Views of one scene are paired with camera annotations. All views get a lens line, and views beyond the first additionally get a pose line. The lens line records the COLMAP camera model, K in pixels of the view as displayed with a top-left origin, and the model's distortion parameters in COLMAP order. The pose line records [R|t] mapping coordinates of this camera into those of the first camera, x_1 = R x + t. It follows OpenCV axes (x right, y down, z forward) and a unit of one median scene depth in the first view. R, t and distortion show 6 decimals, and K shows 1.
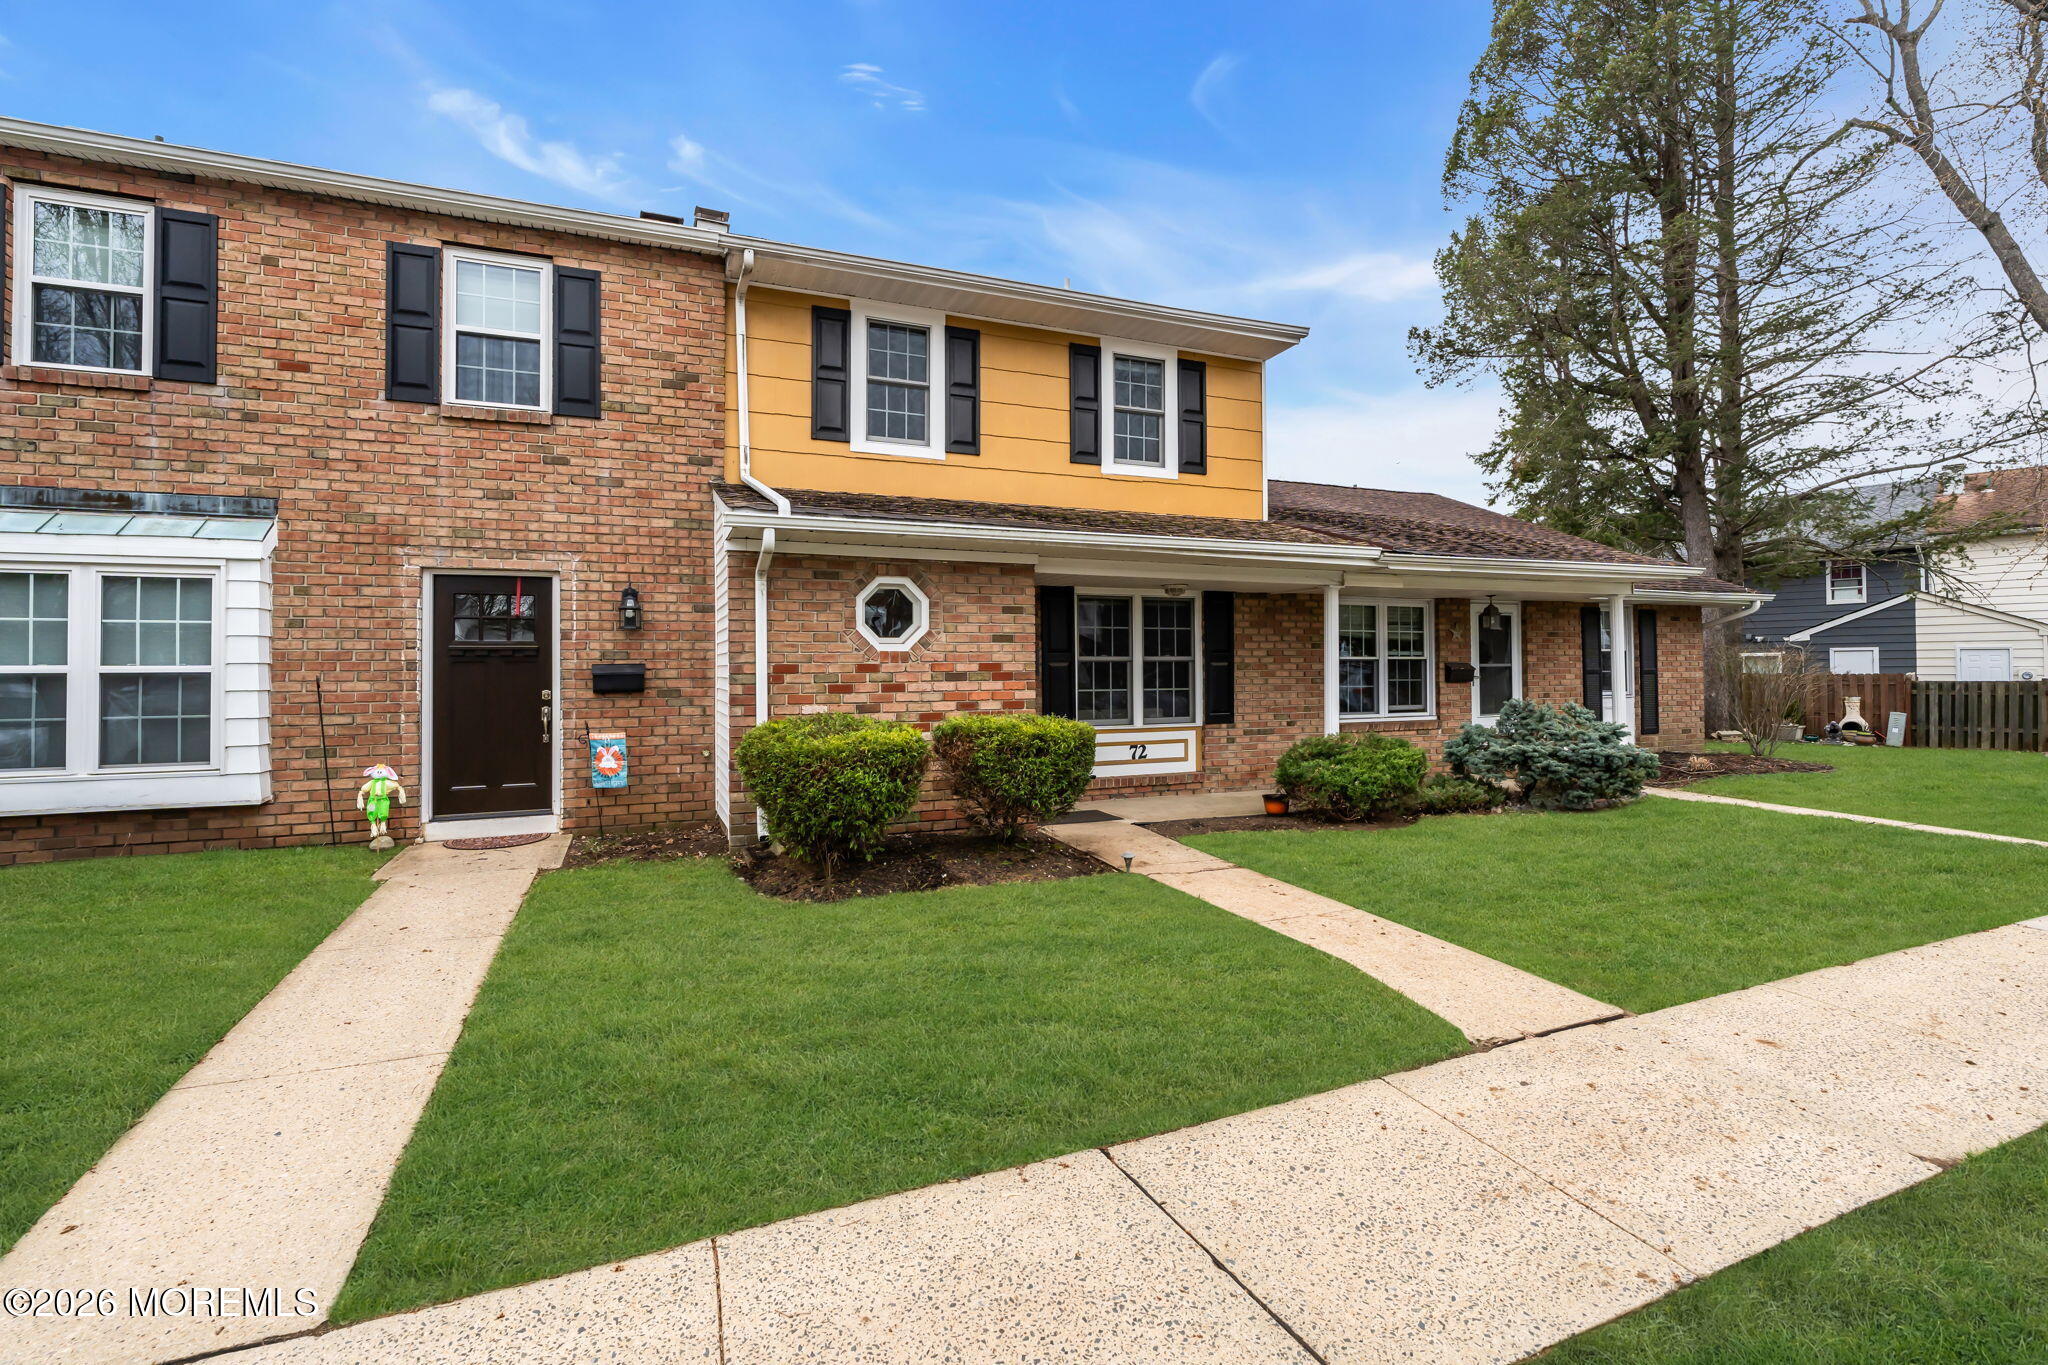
lens RADIAL K [[940.1, 0, 1028.2], [0, 940.1, 649.5], [0, 0, 1]] dist [-0.003141, 0.000243]
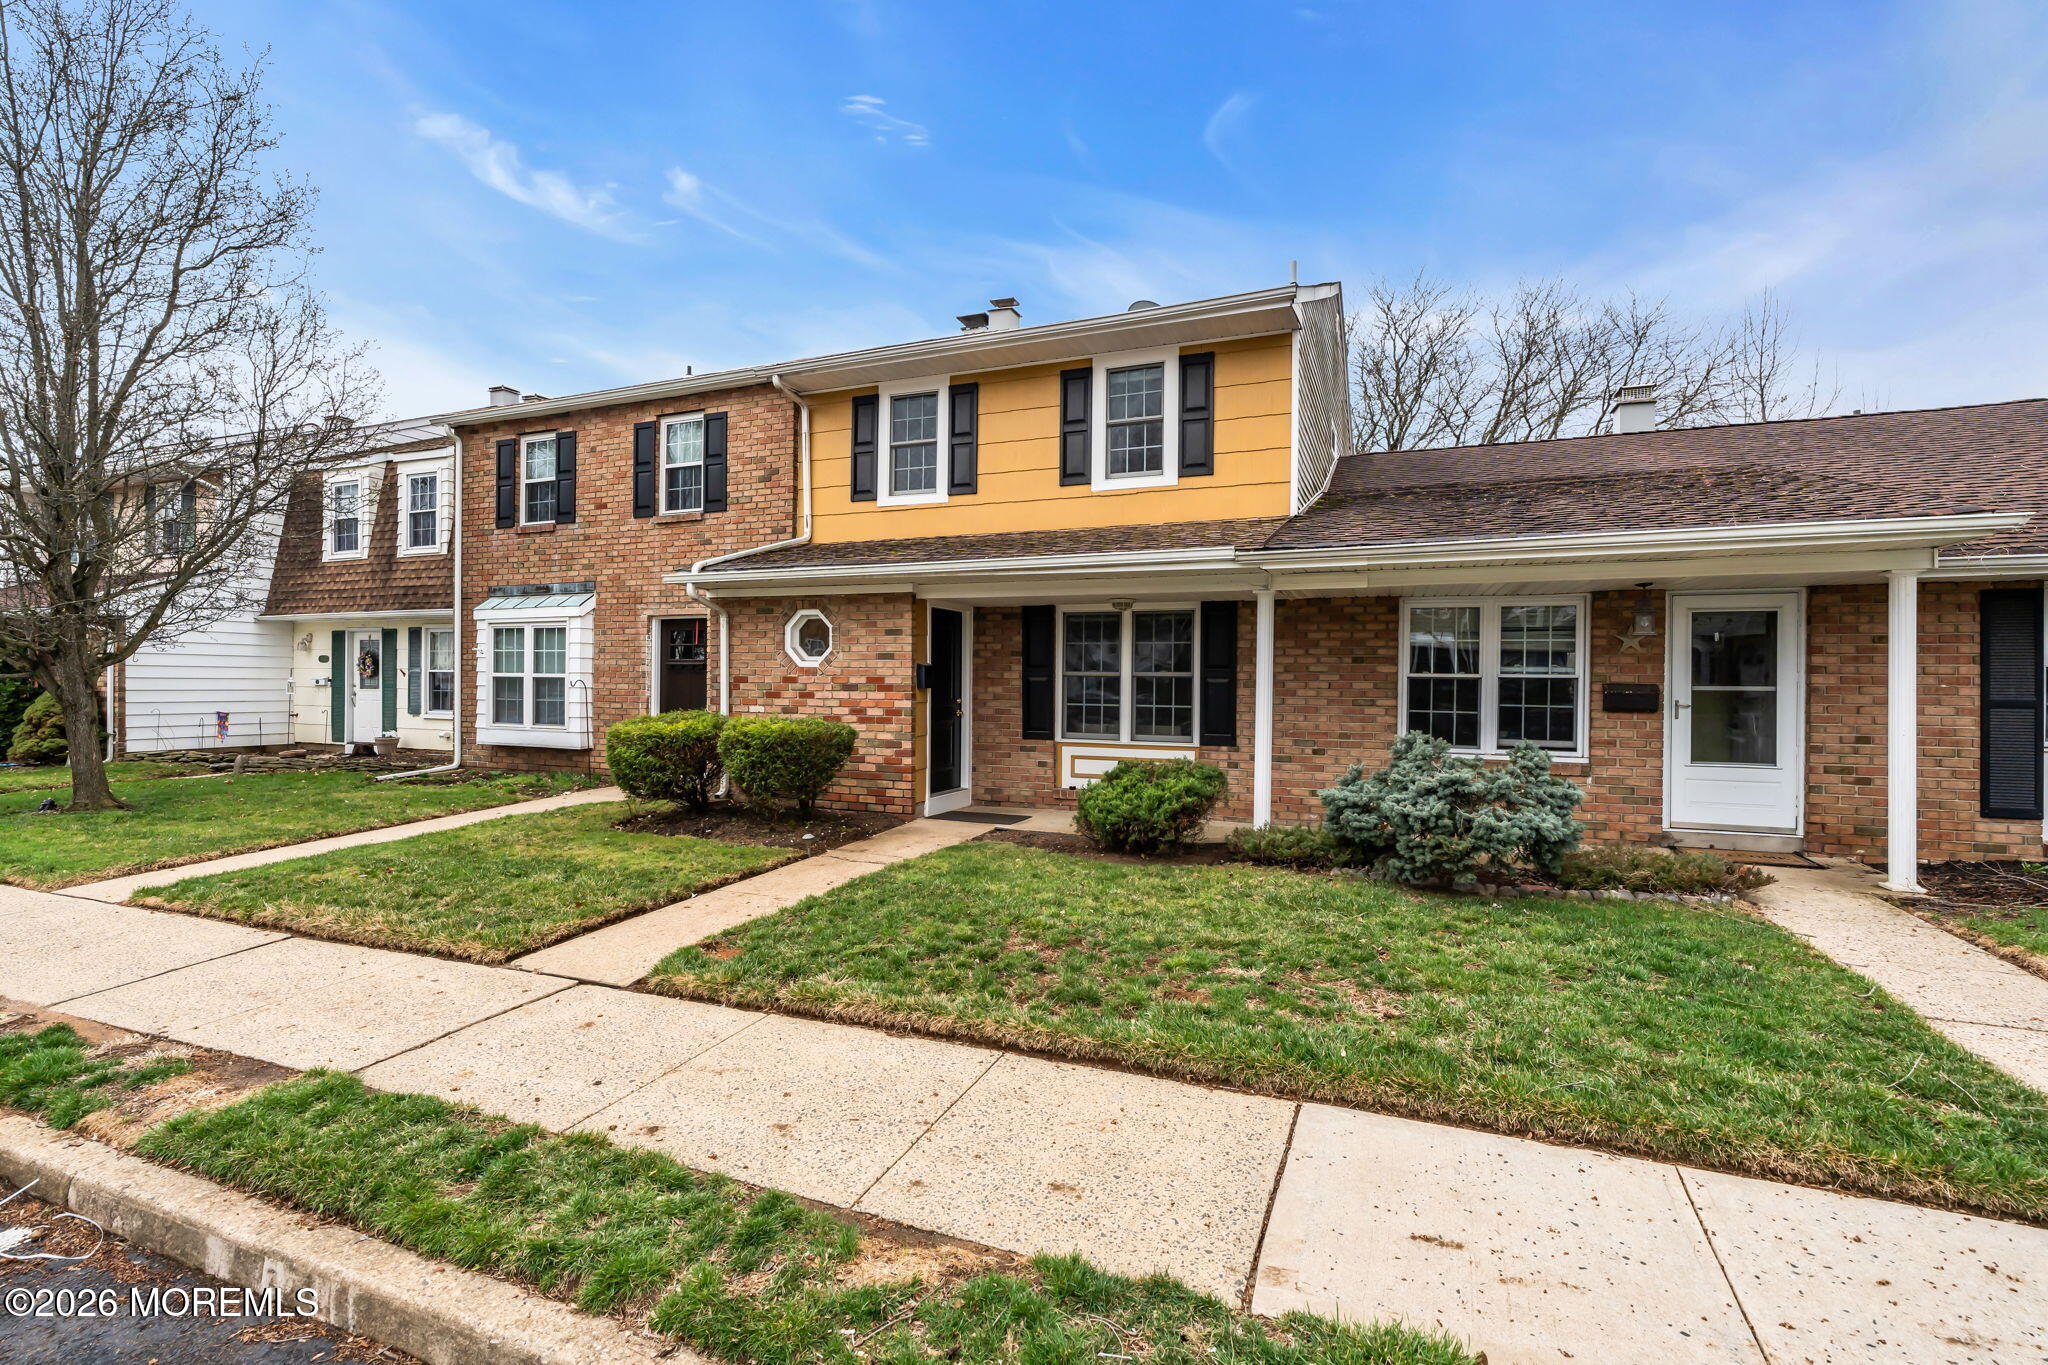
lens RADIAL K [[915.7, 0, 1026.4], [0, 915.7, 678.8], [0, 0, 1]] dist [-0.004836, 0.000869]
pose [[0.702652, 0.011984, -0.711433, 0.918984], [0.002237, 0.999816, 0.019051, -0.004820], [0.711530, -0.014978, 0.702496, 0.313007]]
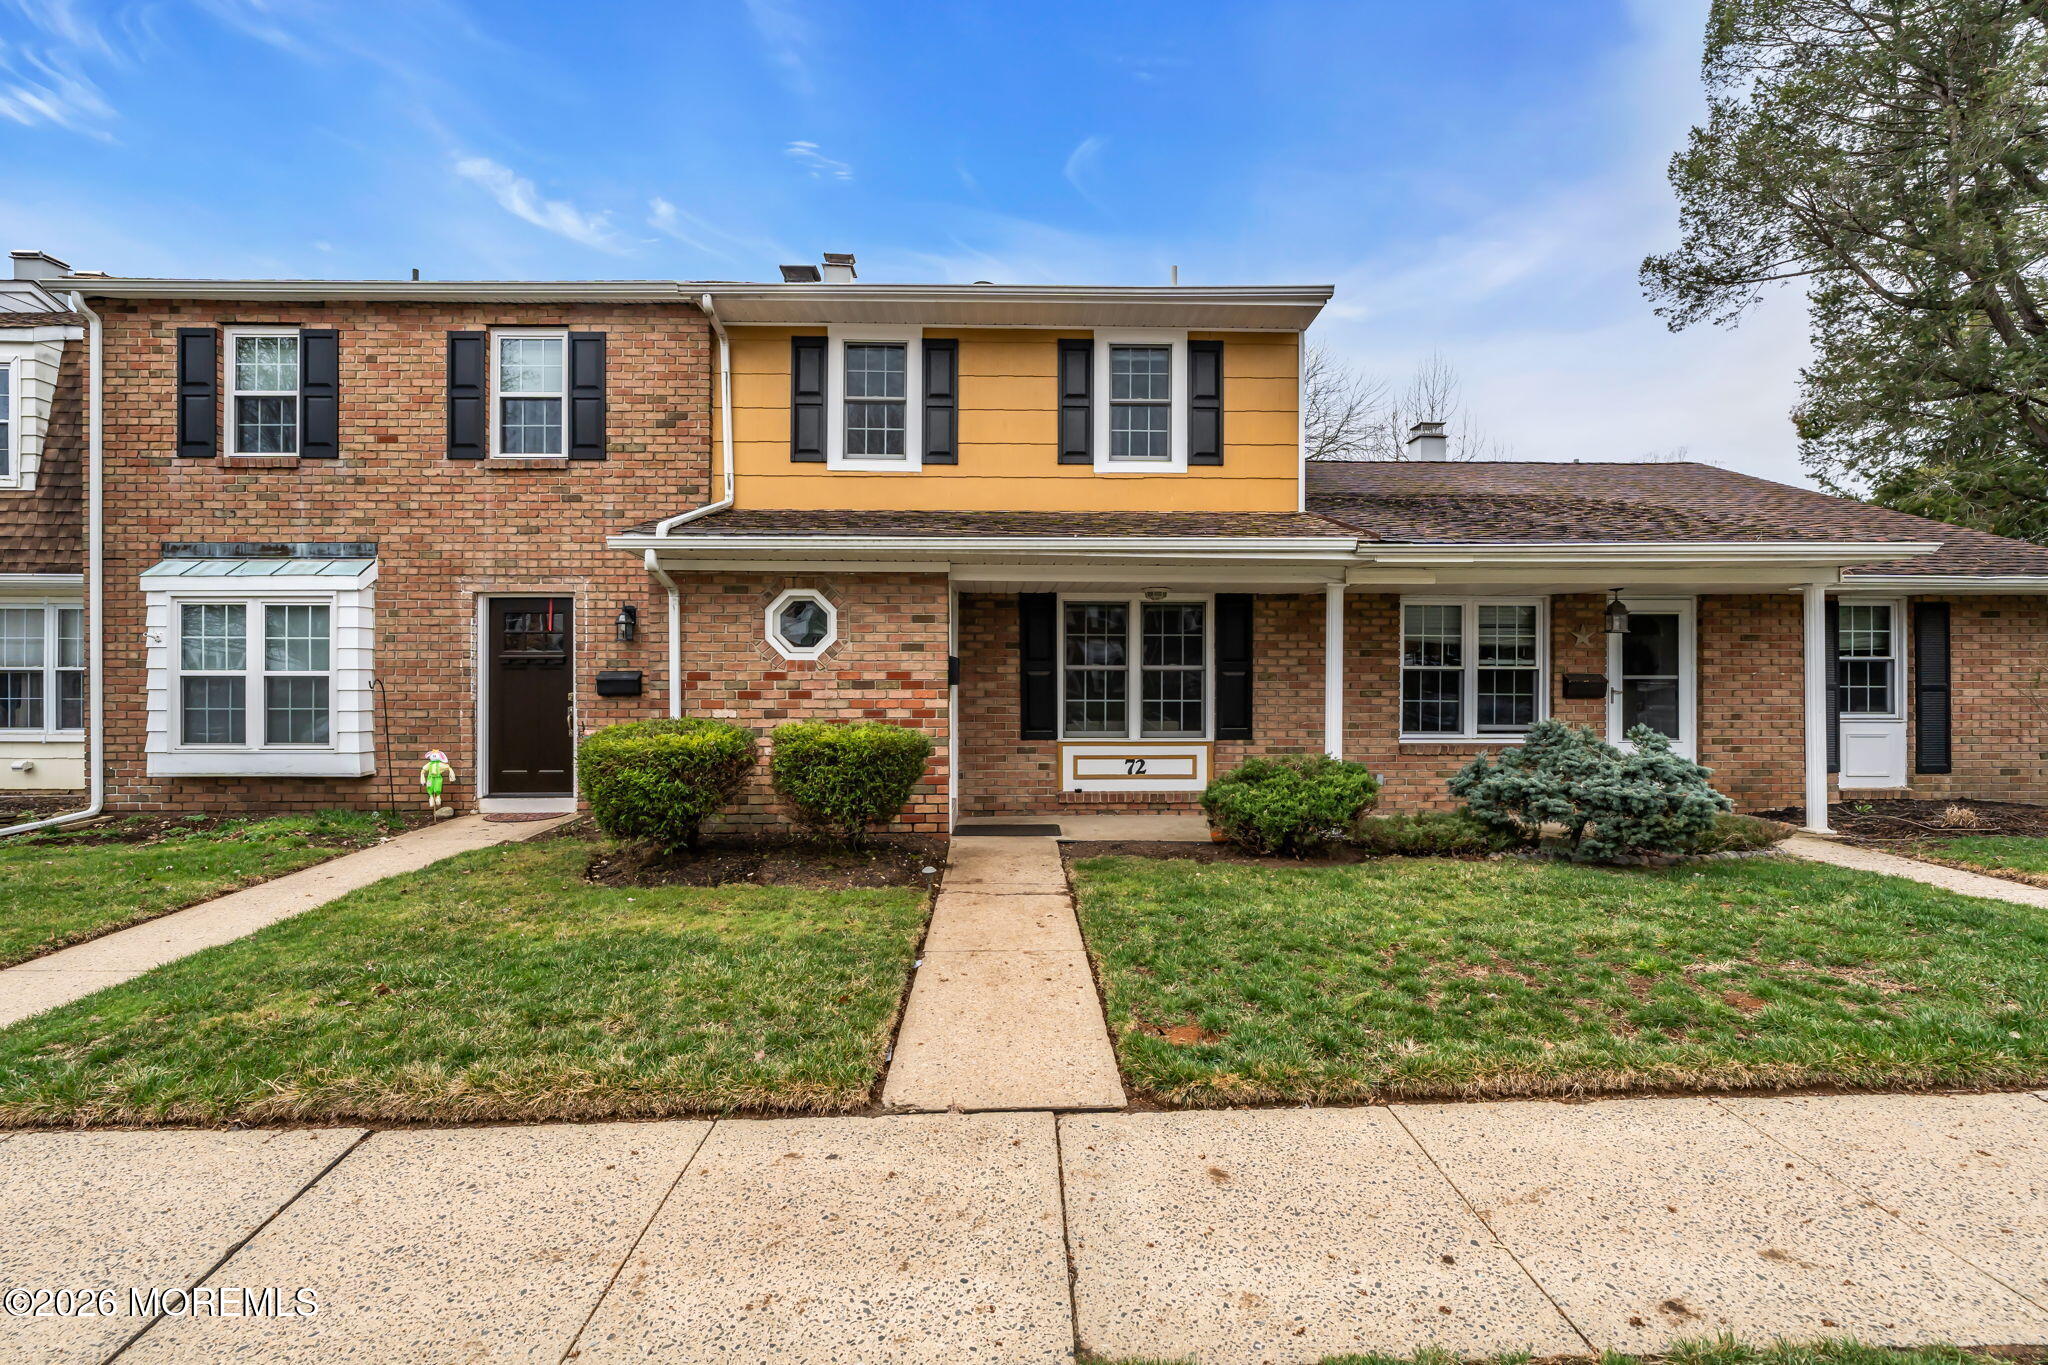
lens RADIAL K [[928.1, 0, 1021.8], [0, 928.1, 675.5], [0, 0, 1]] dist [-0.004144, 0.001177]
pose [[0.928954, 0.006248, -0.370142, 0.448200], [0.001094, 0.999807, 0.019624, -0.000982], [0.370193, -0.018635, 0.928768, 0.120913]]
